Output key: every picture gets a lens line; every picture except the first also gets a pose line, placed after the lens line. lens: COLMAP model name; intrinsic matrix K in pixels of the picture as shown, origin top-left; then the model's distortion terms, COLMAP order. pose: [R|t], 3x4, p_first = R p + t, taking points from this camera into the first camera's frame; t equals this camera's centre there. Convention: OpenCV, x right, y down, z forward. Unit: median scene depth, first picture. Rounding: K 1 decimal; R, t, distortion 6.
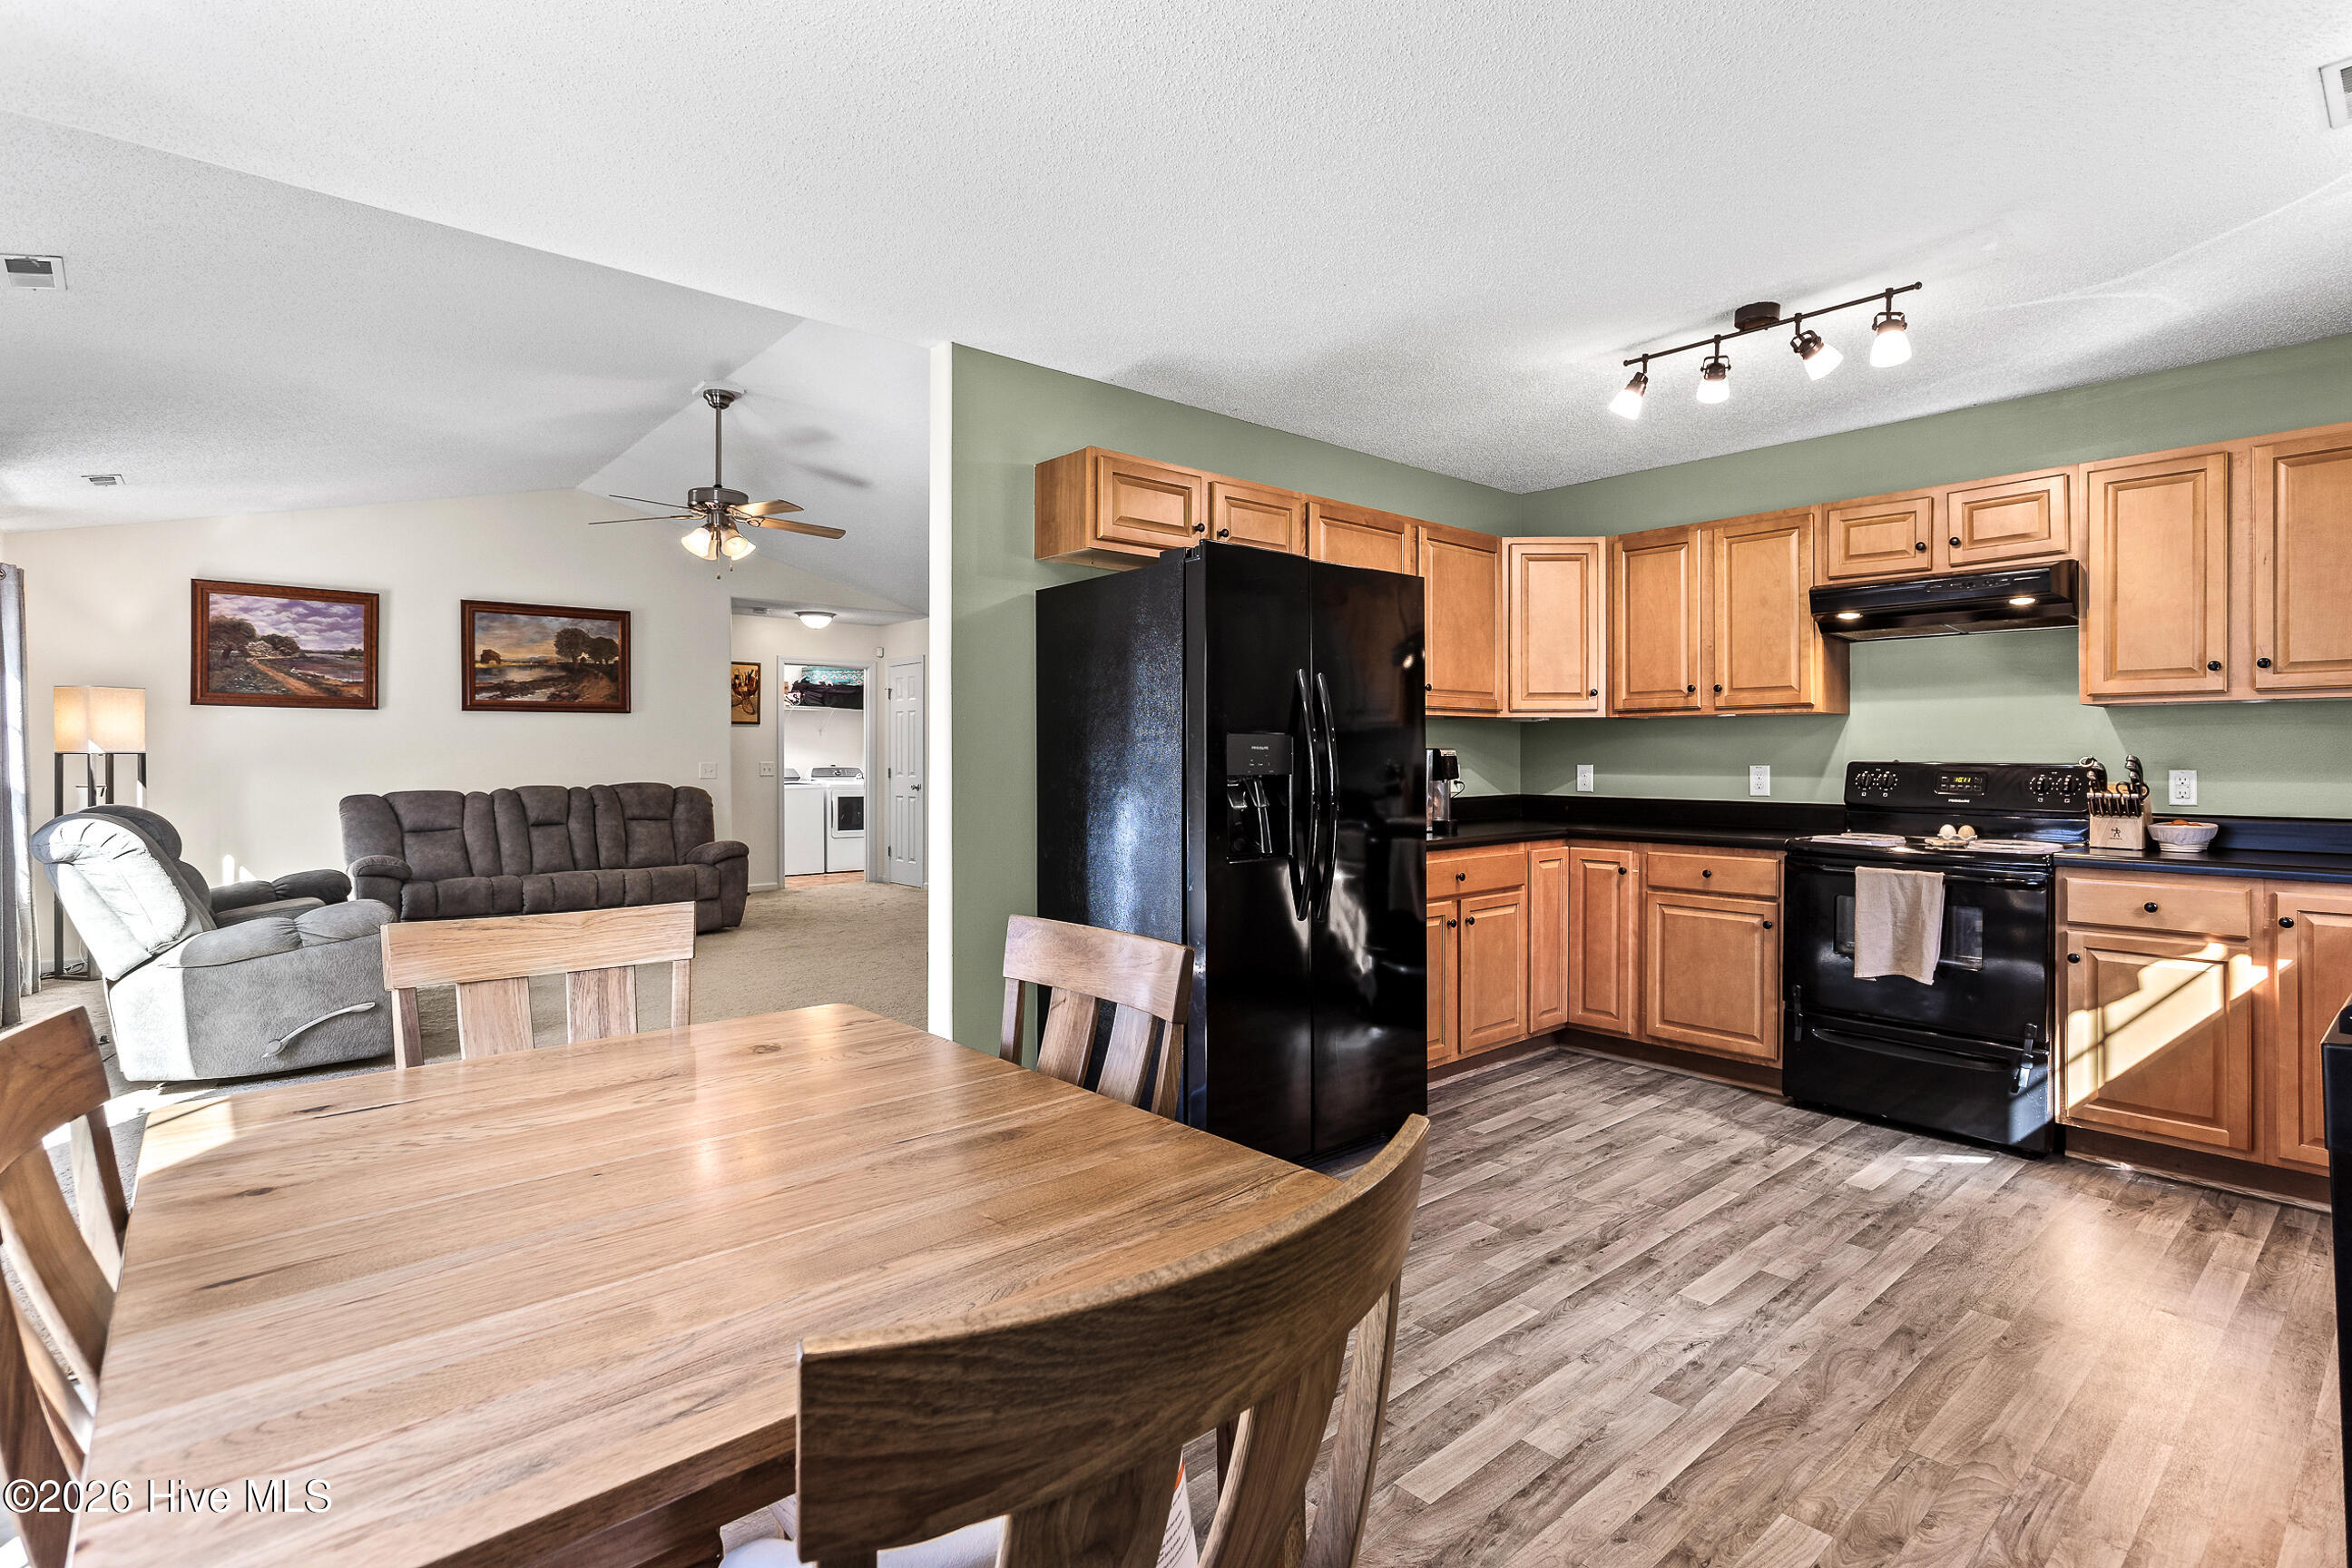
lens RADIAL K [[1102.6, 0, 1176.0], [0, 1102.6, 784.0], [0, 0, 1]] dist [-0.027622, 0.019276]
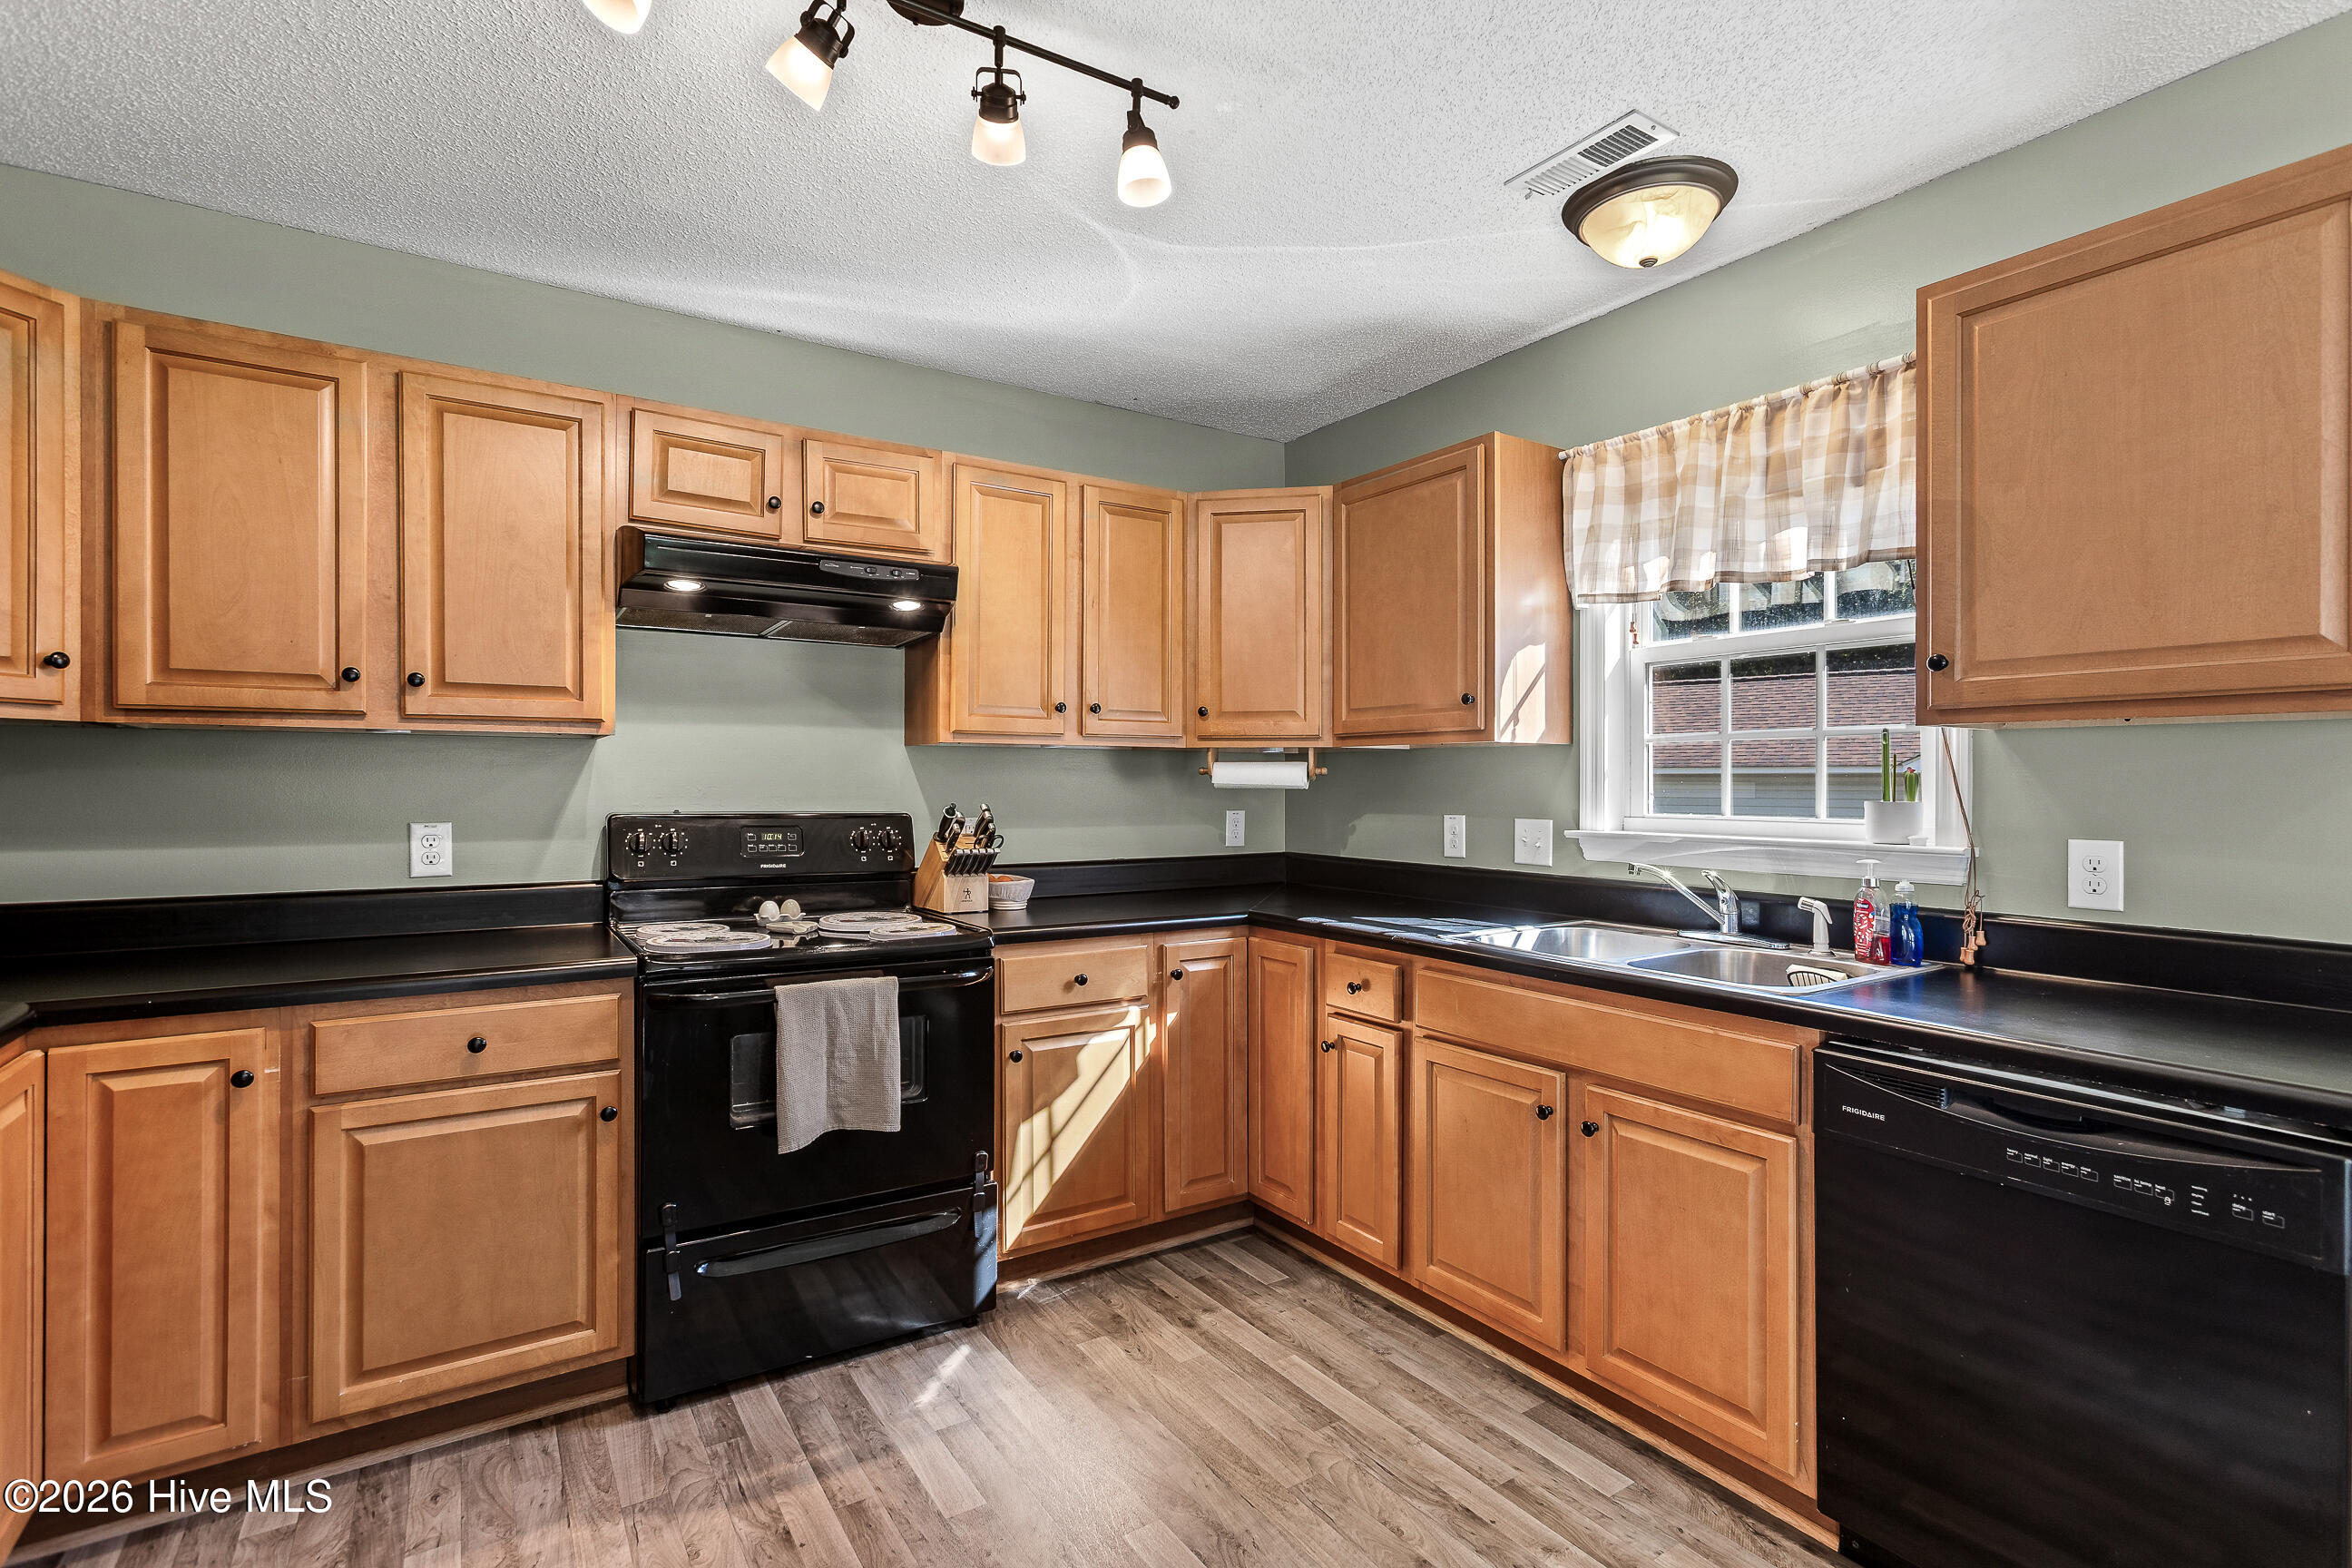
lens RADIAL K [[1102.6, 0, 1176.0], [0, 1102.6, 784.0], [0, 0, 1]] dist [-0.027622, 0.019276]
pose [[0.106525, -0.000744, 0.994310, 0.017975], [0.022969, 0.999735, -0.001712, -0.032502], [-0.994045, 0.023020, 0.106514, 0.671067]]
